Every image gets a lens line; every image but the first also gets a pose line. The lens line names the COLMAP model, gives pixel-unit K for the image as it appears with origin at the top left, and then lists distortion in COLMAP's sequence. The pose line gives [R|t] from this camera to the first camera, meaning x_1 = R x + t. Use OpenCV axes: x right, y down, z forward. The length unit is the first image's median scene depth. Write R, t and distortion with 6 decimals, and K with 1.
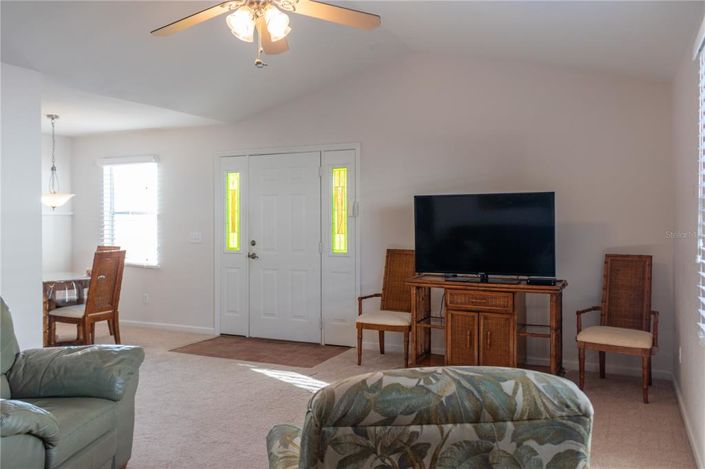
lens RADIAL K [[592.8, 0, 352.5], [0, 592.8, 234.5], [0, 0, 1]] dist [0.000814, 0.000119]
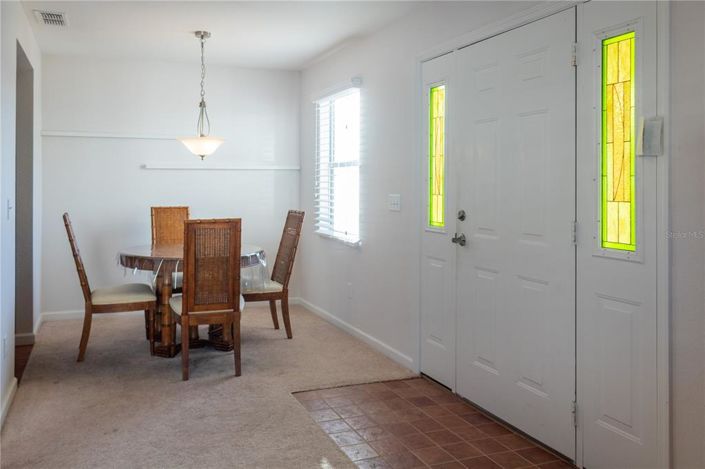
lens RADIAL K [[555.3, 0, 352.1], [0, 555.3, 181.3], [0, 0, 1]] dist [0.000091, 0.000365]
pose [[0.701000, -0.000489, -0.713161, 0.111762], [-0.020517, 0.999572, -0.020852, -0.003369], [0.712866, 0.029249, 0.700690, 0.589464]]
